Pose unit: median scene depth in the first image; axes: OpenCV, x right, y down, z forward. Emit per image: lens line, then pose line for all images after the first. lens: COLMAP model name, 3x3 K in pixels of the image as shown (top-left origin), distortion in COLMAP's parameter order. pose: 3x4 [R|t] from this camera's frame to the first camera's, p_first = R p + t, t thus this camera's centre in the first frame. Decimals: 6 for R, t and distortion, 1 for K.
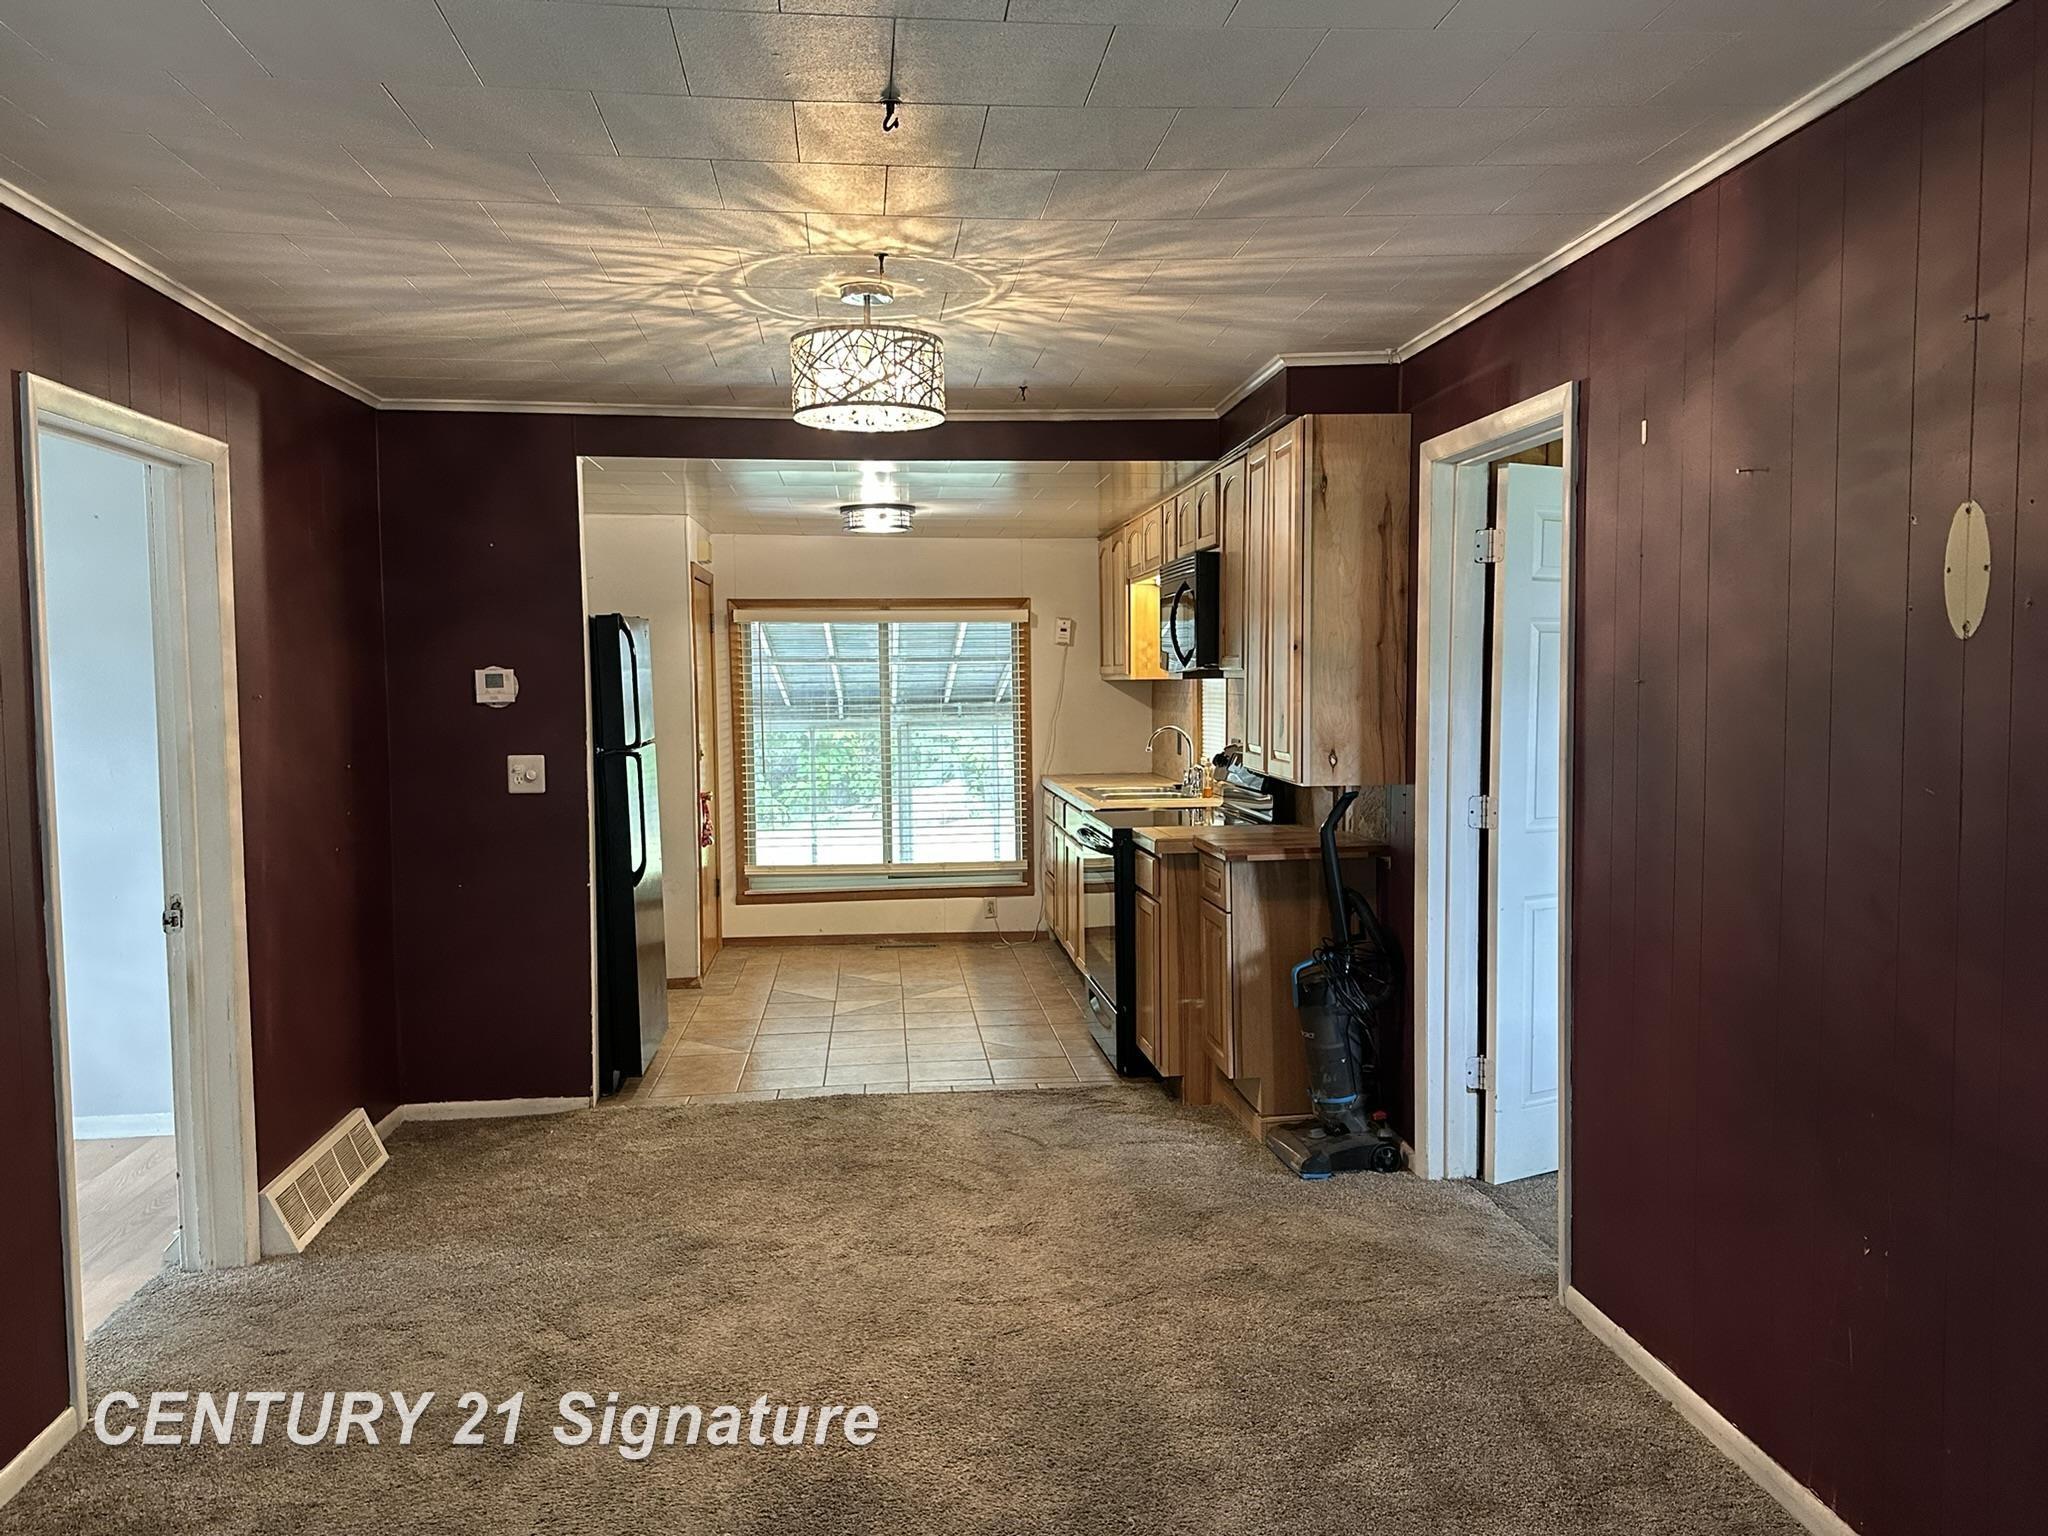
lens RADIAL K [[1545.1, 0, 1045.1], [0, 1545.1, 770.5], [0, 0, 1]] dist [0.184970, -0.367618]
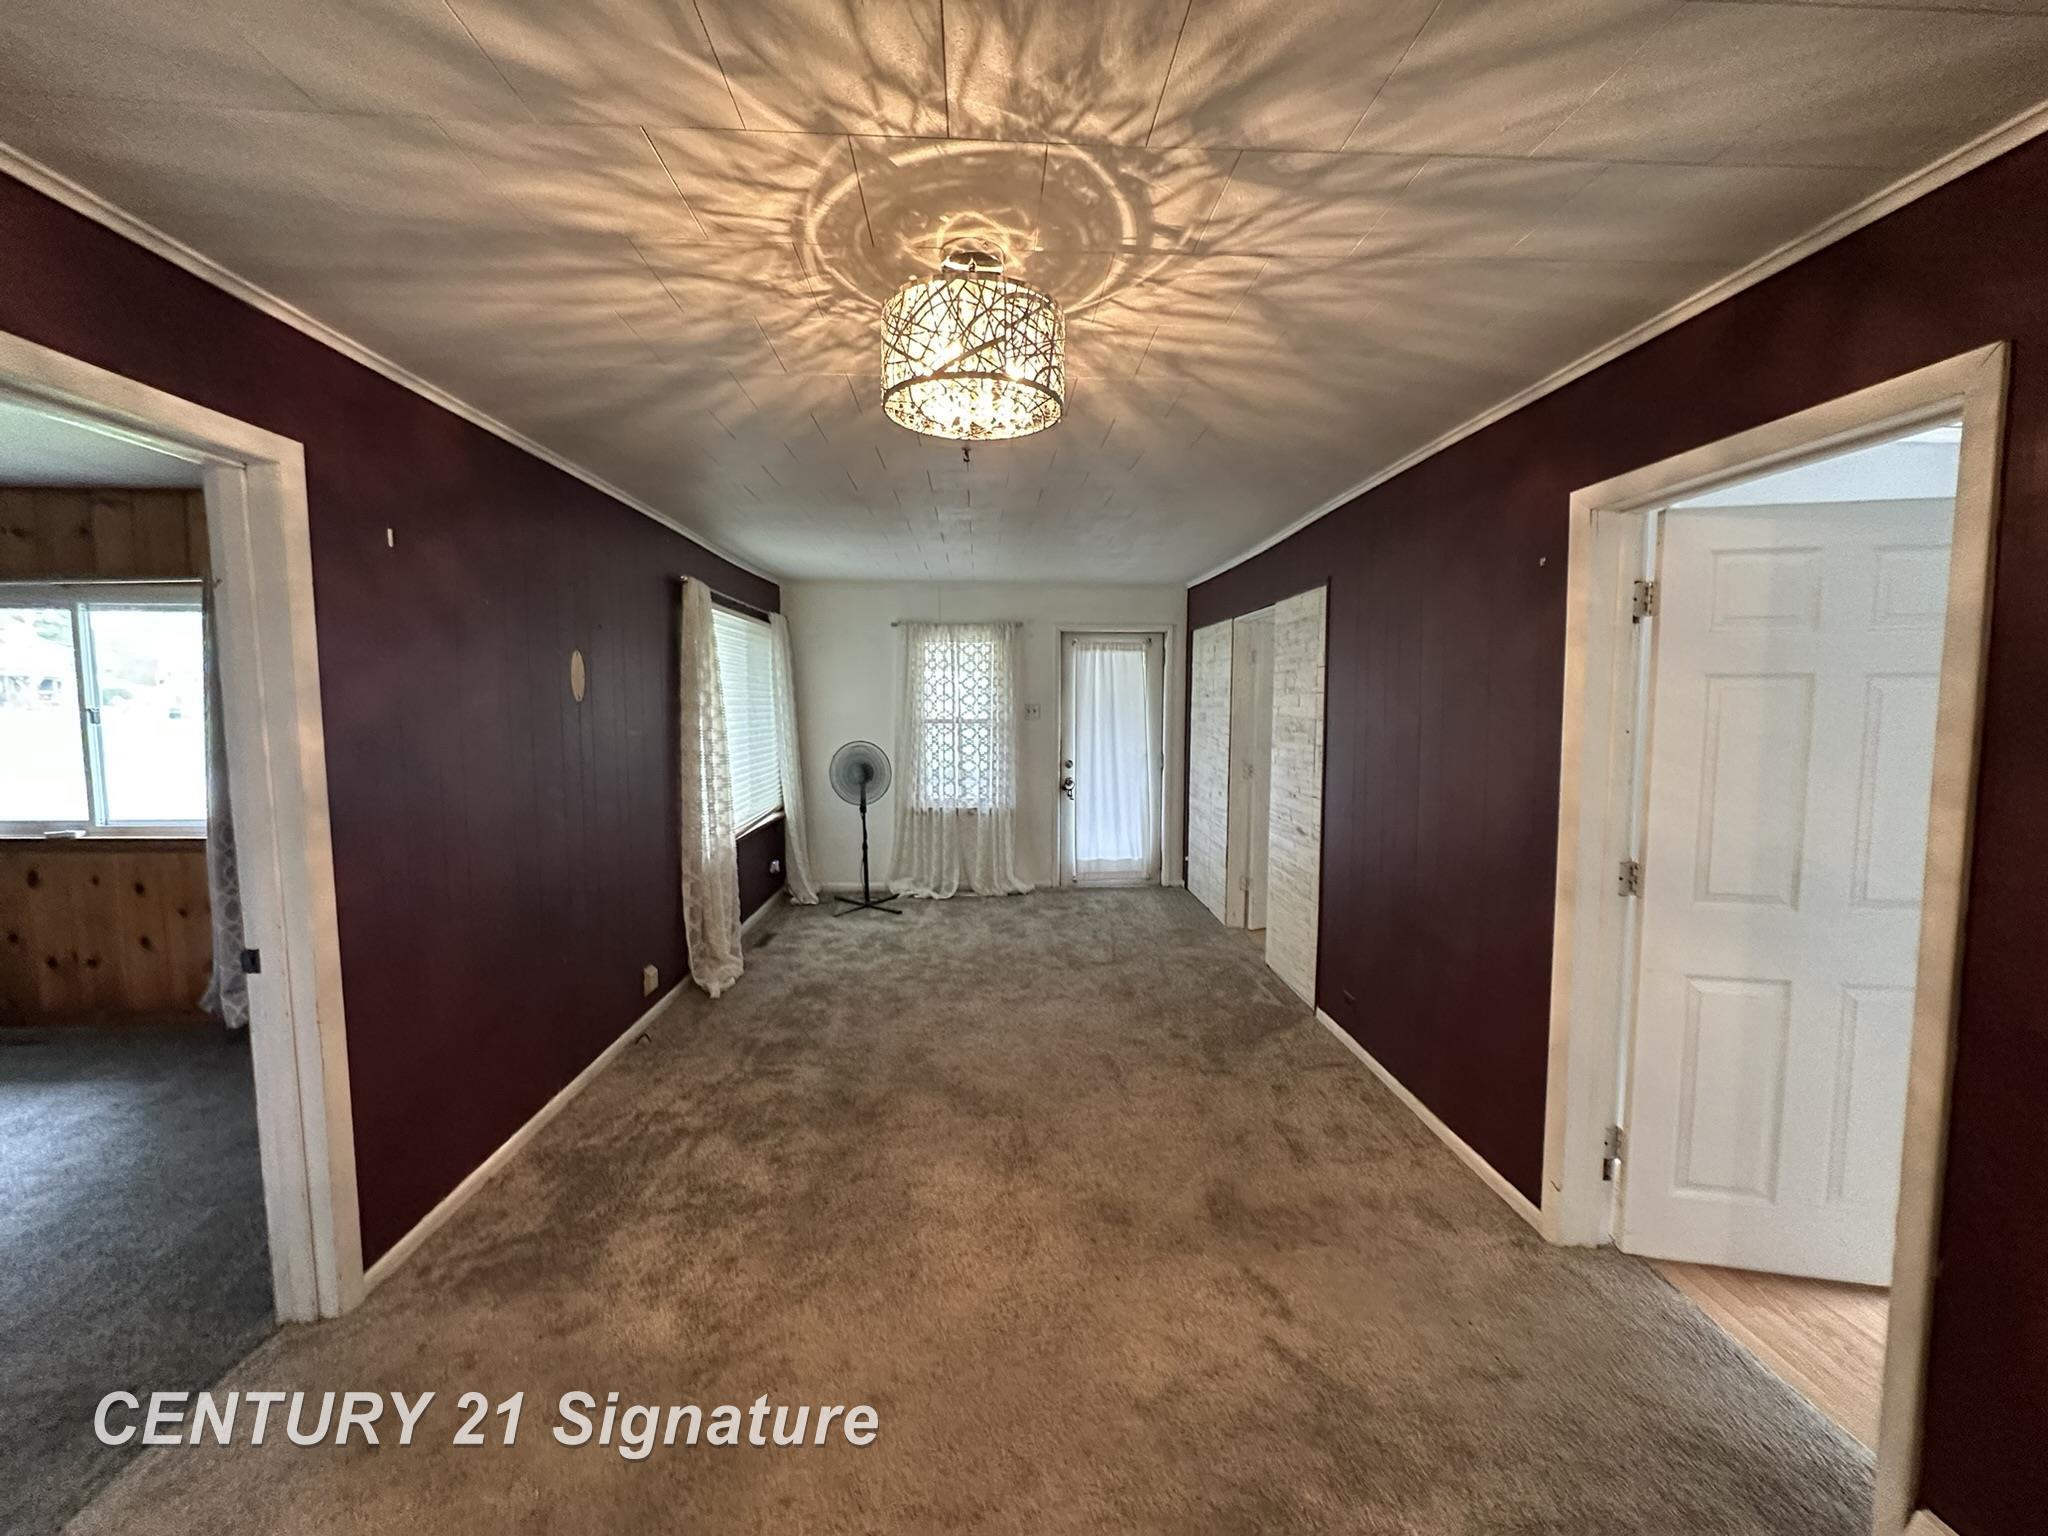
lens RADIAL K [[822.6, 0, 1027.0], [0, 822.6, 765.1], [0, 0, 1]] dist [-0.000529, 0.000575]
pose [[-0.997644, 0.007686, 0.068165, -0.125986], [0.017334, 0.989702, 0.142093, -0.075379], [-0.066371, 0.142940, -0.987503, 1.082421]]
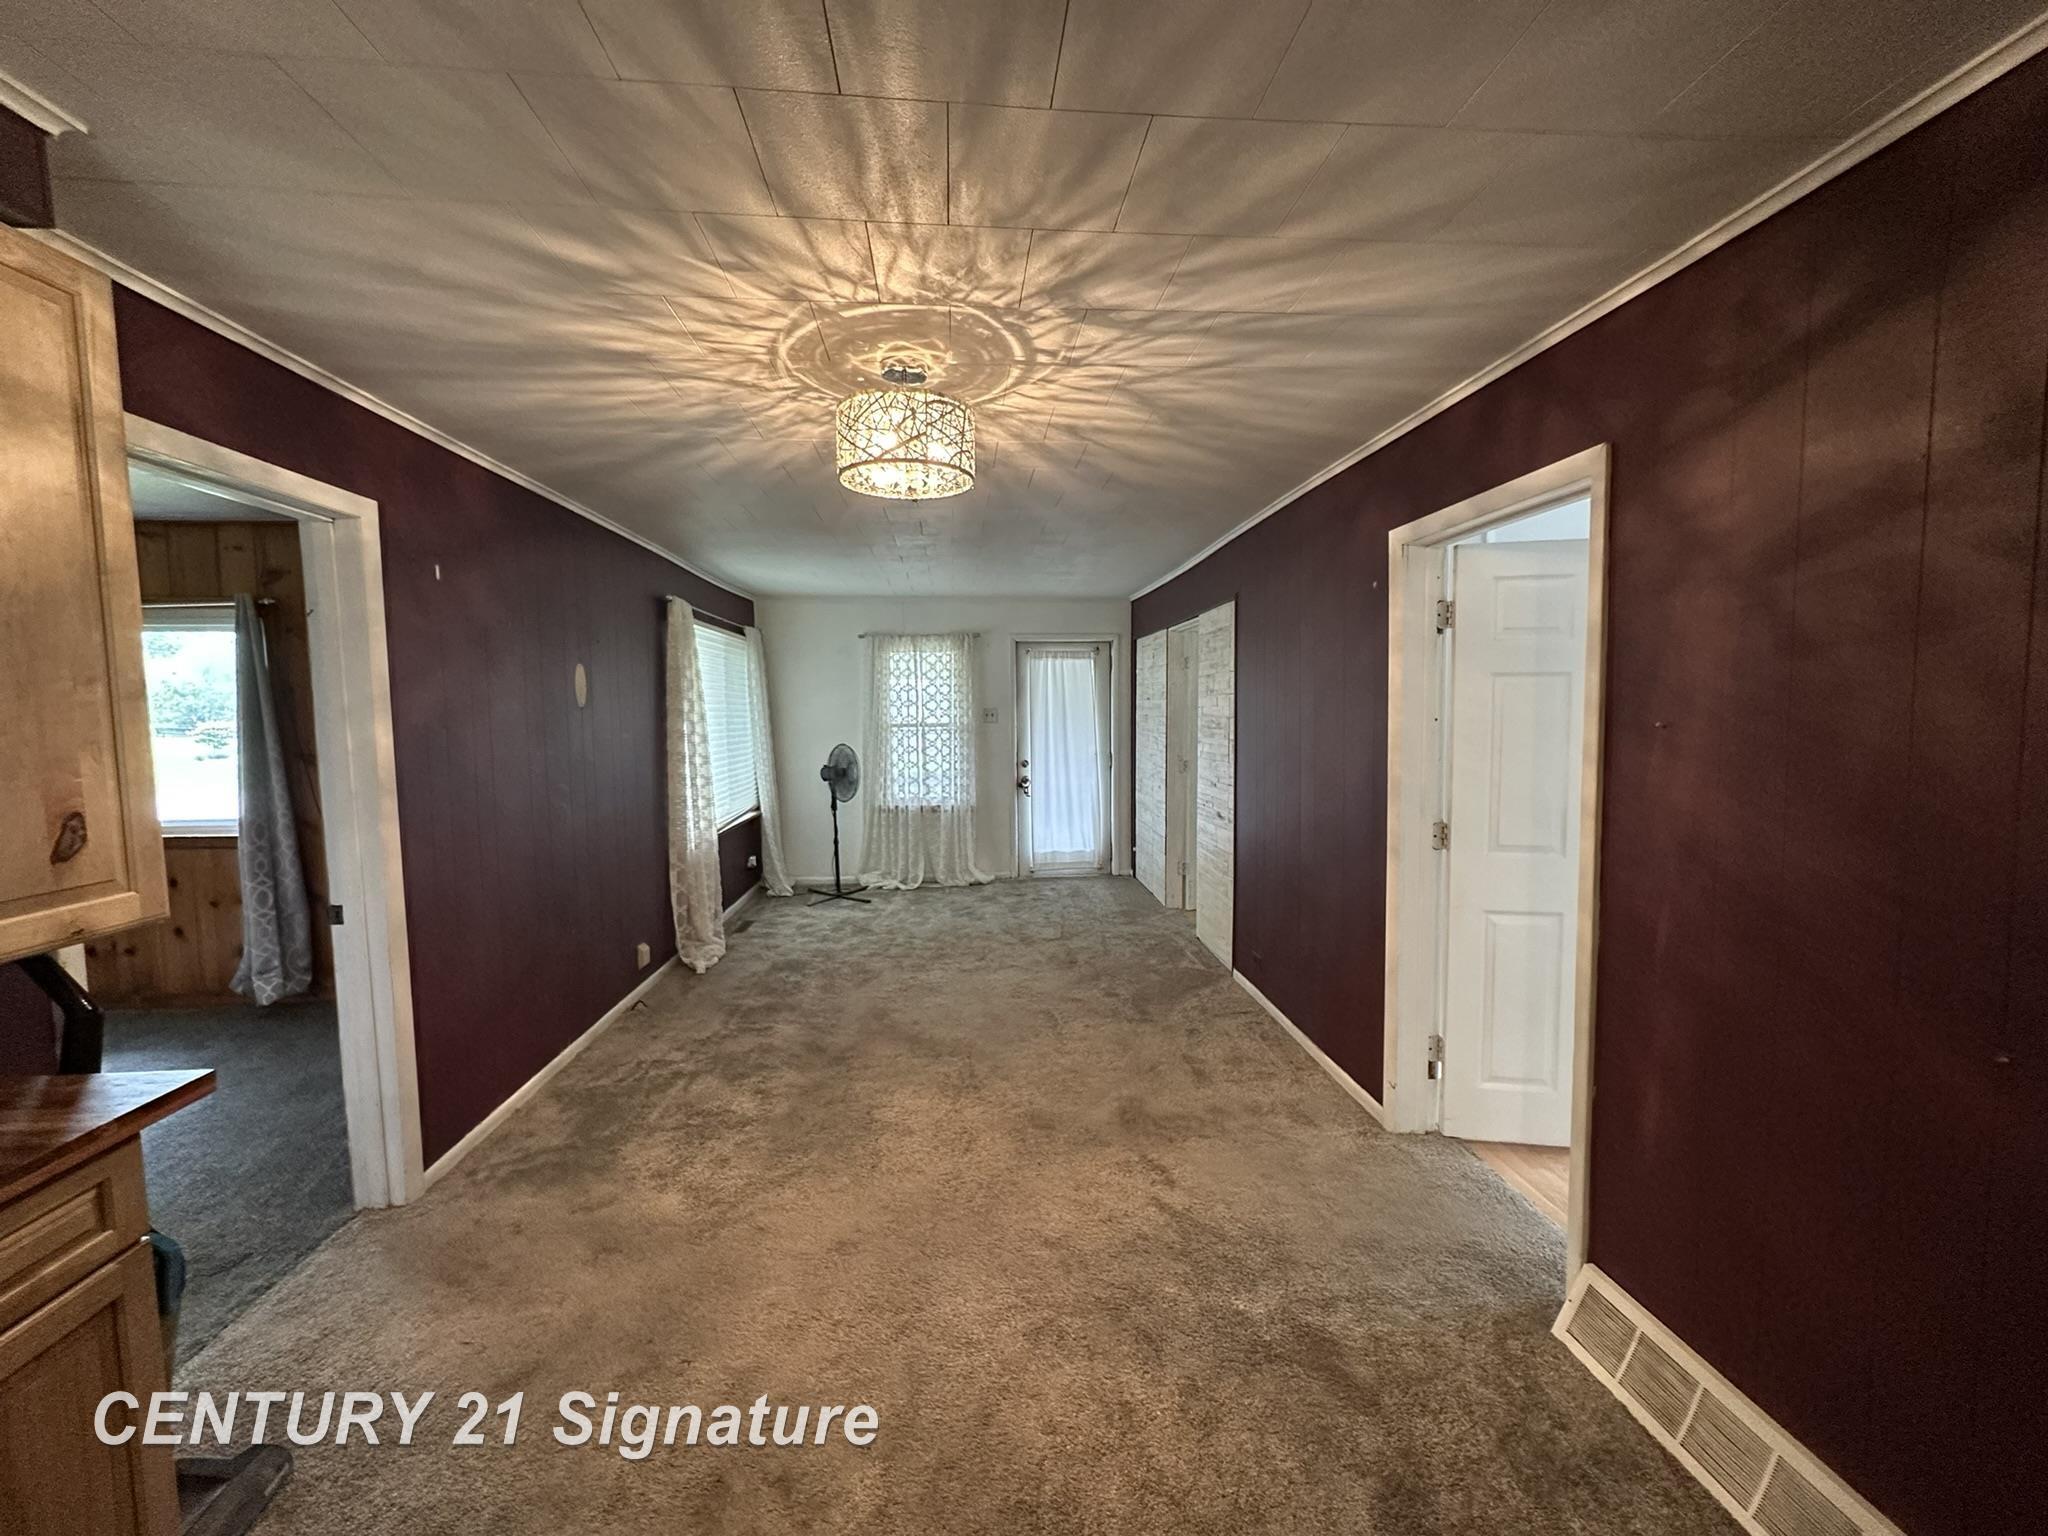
lens RADIAL K [[822.6, 0, 1027.0], [0, 822.6, 765.1], [0, 0, 1]] dist [-0.000529, 0.000575]
pose [[-0.999063, 0.021709, 0.037443, -0.159776], [0.026527, 0.990710, 0.133379, -0.076225], [-0.034200, 0.134247, -0.990358, 1.189430]]
